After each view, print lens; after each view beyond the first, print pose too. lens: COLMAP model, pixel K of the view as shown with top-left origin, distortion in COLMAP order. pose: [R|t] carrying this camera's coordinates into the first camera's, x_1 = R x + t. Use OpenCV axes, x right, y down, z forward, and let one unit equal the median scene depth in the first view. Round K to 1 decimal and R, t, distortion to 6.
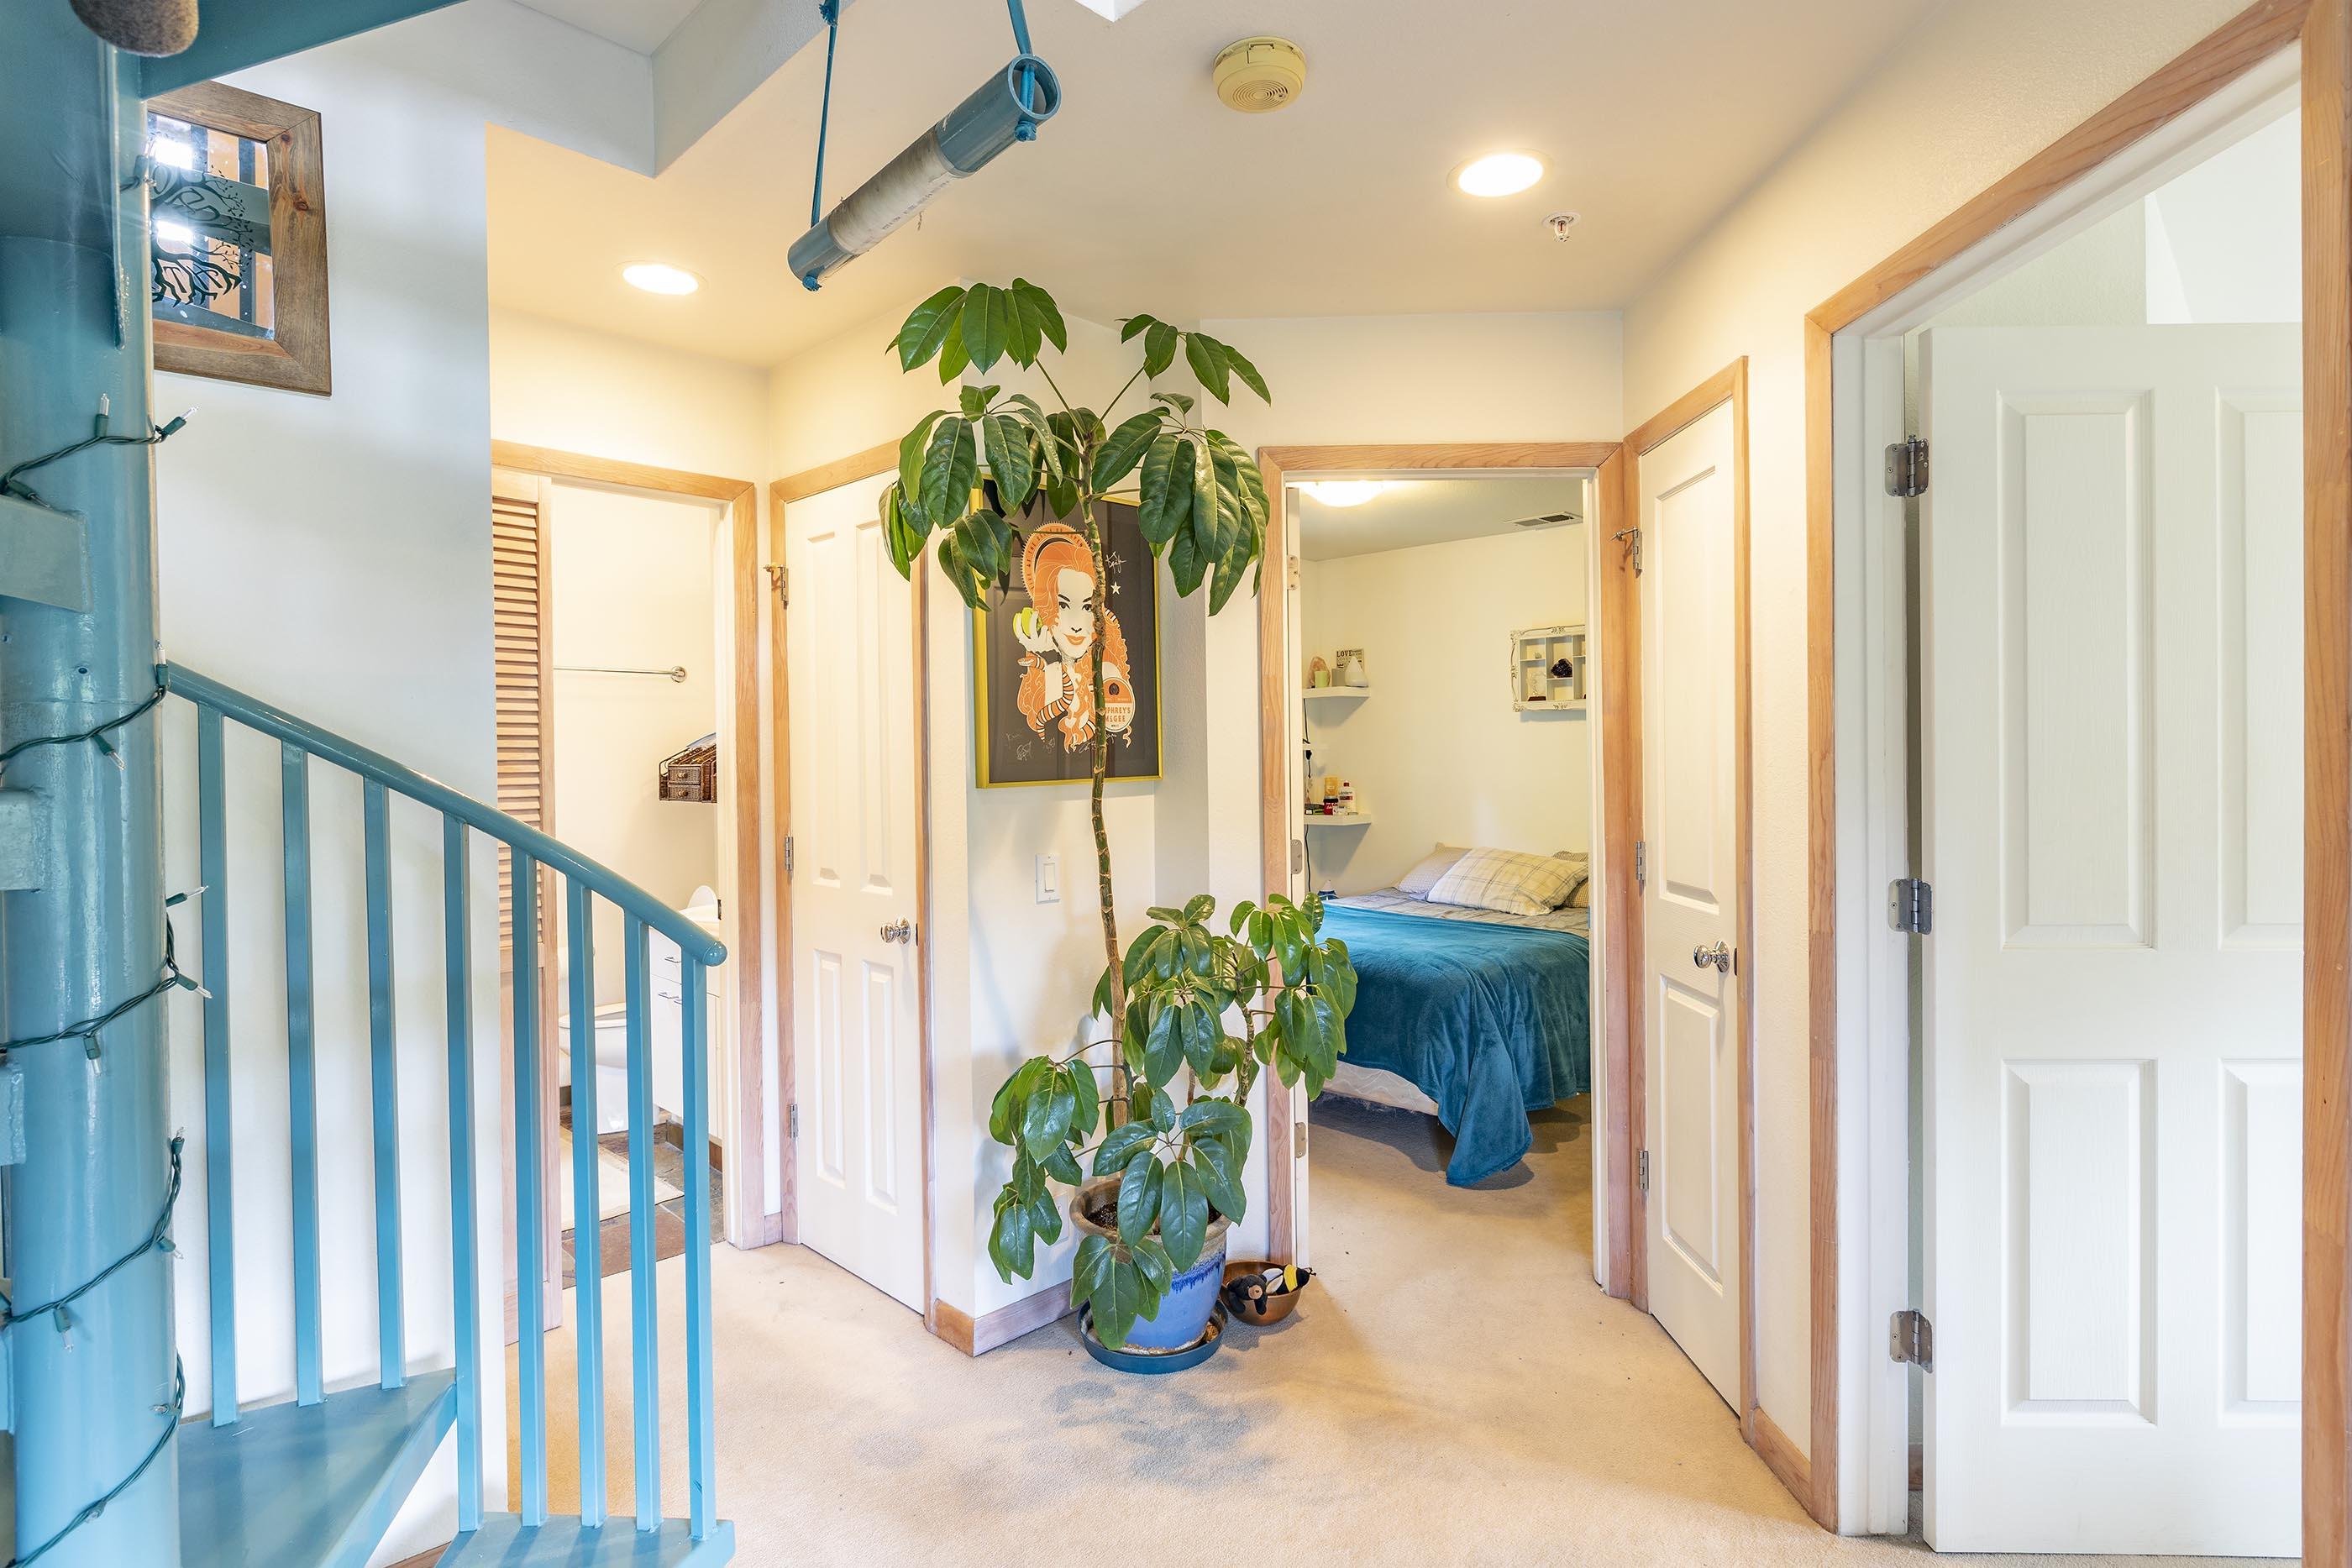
lens RADIAL K [[1211.1, 0, 1174.1], [0, 1211.1, 779.0], [0, 0, 1]] dist [0.000844, 0.000018]
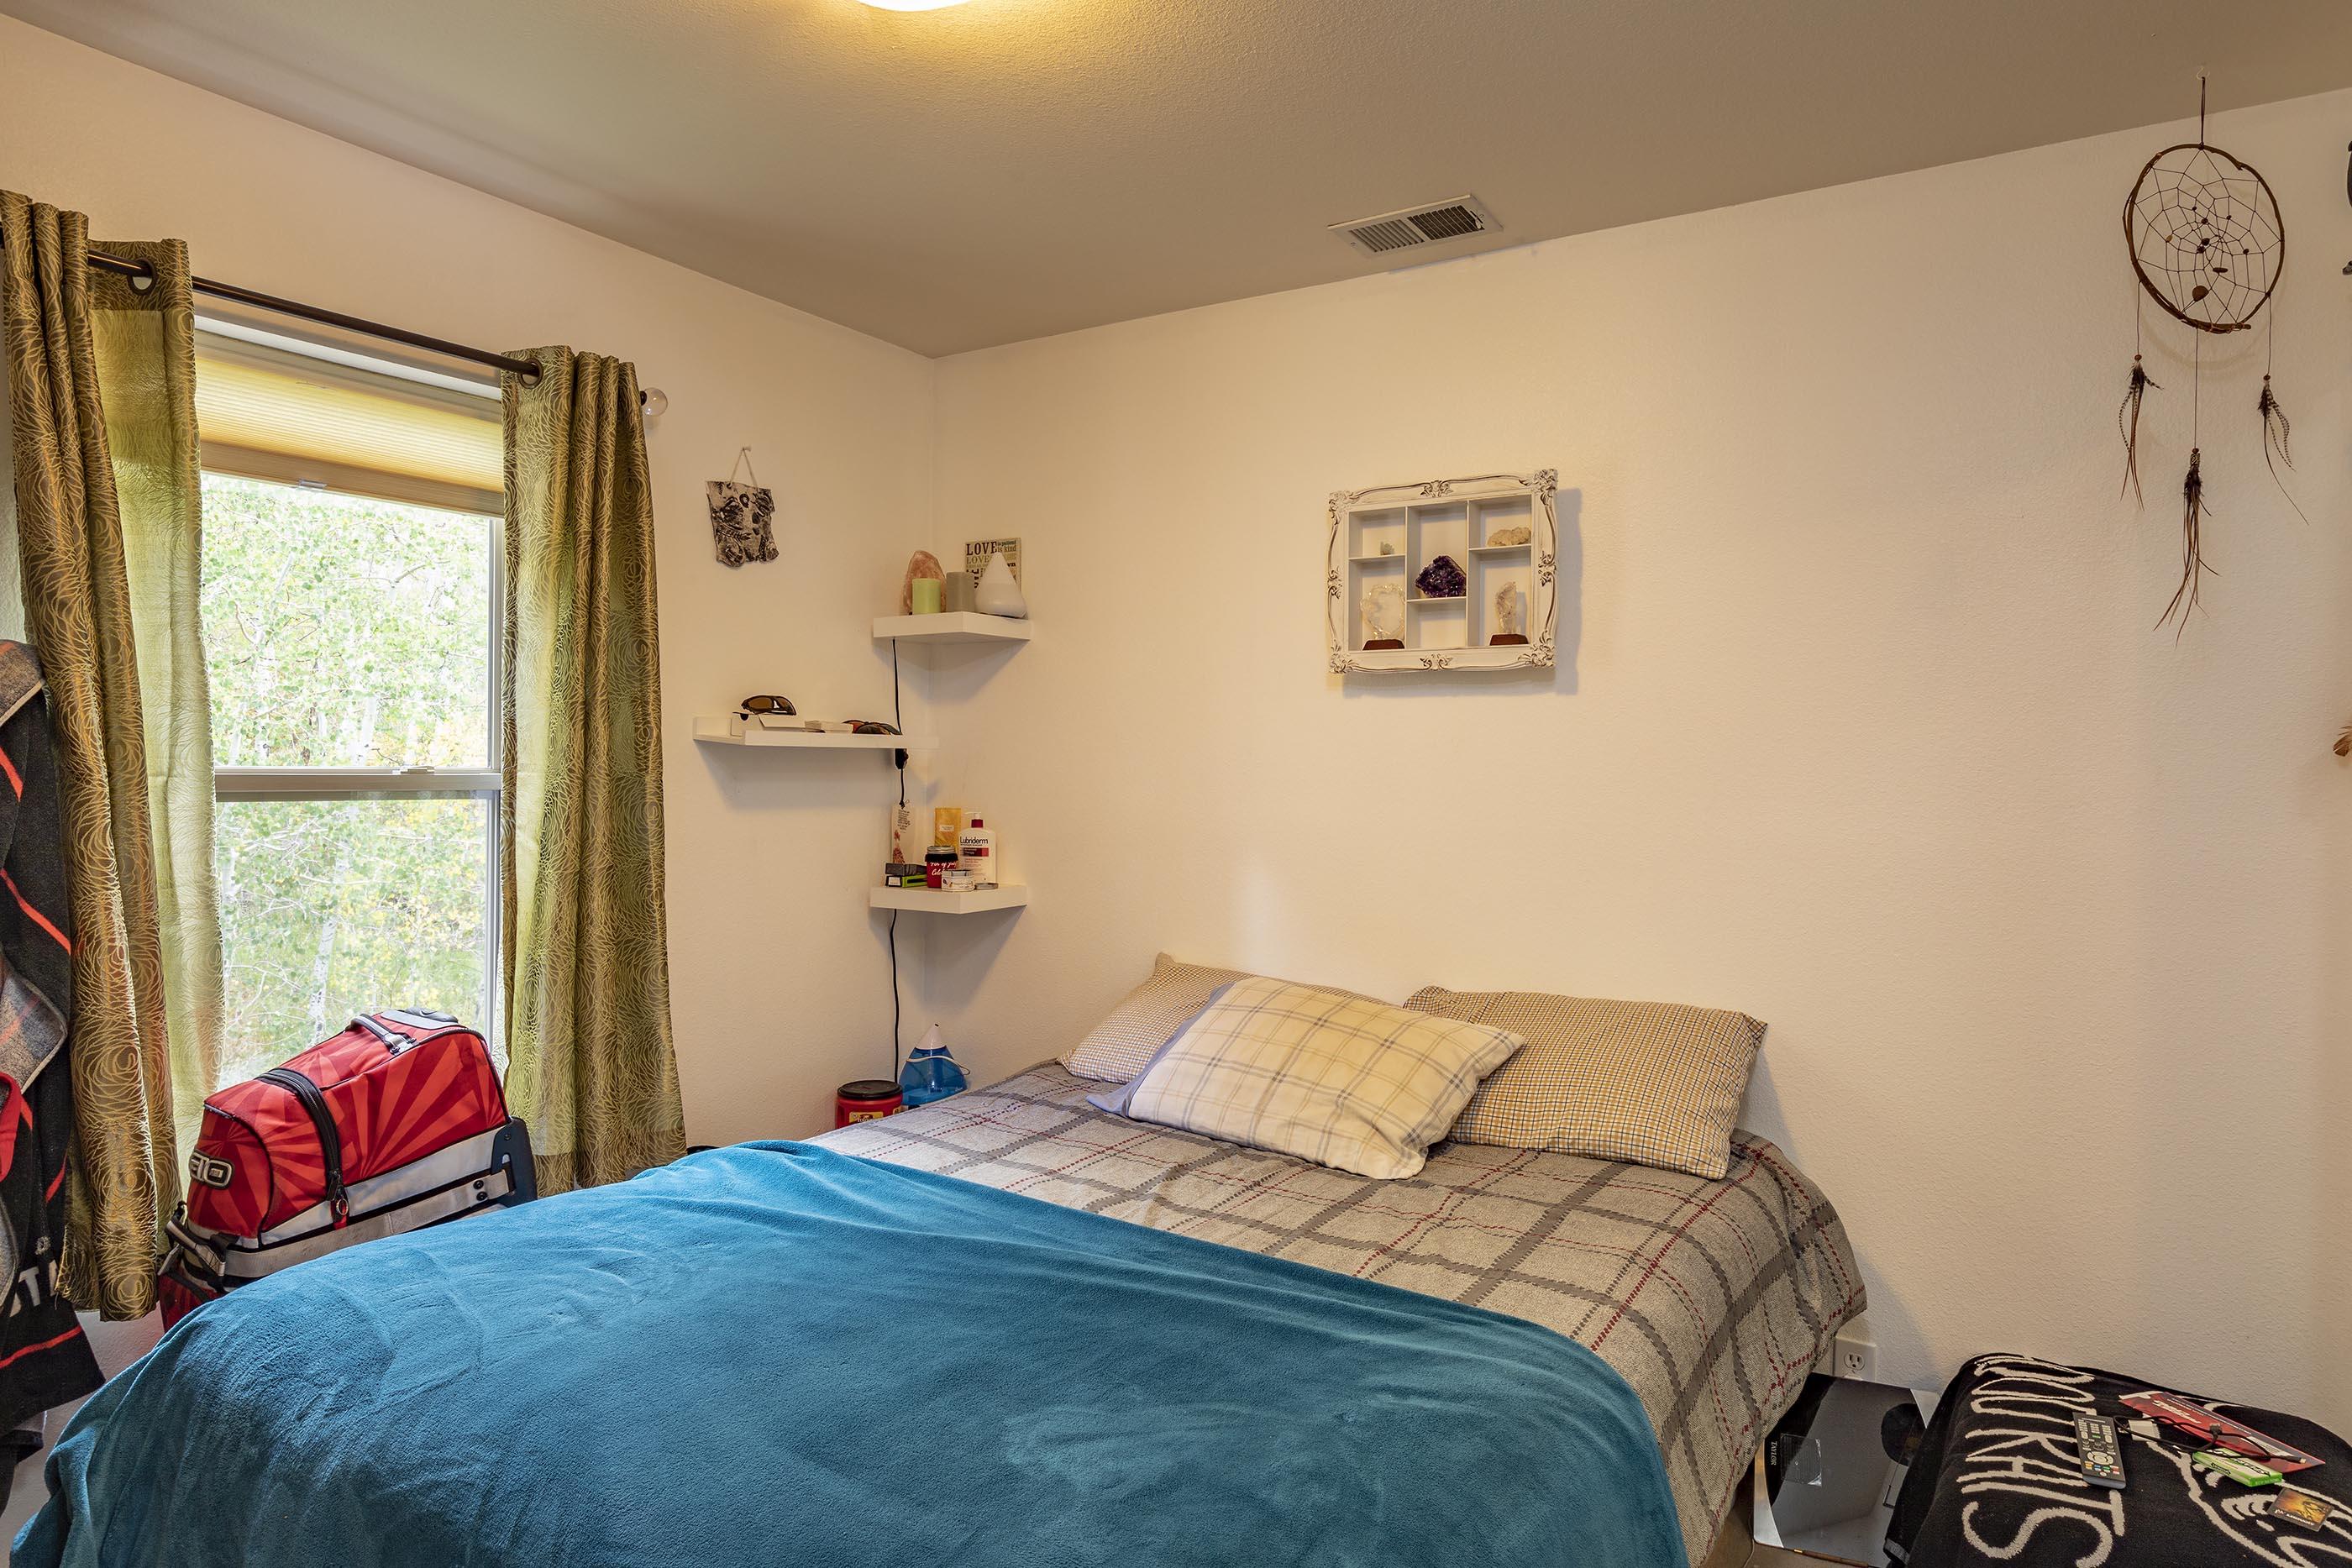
lens RADIAL K [[1424.4, 0, 1175.6], [0, 1424.4, 782.6], [0, 0, 1]] dist [-0.001273, -0.000046]
pose [[0.978507, 0.021583, 0.205080, 0.114376], [-0.020917, 0.999767, -0.005416, -0.010753], [-0.205149, 0.001010, 0.978730, 0.485287]]
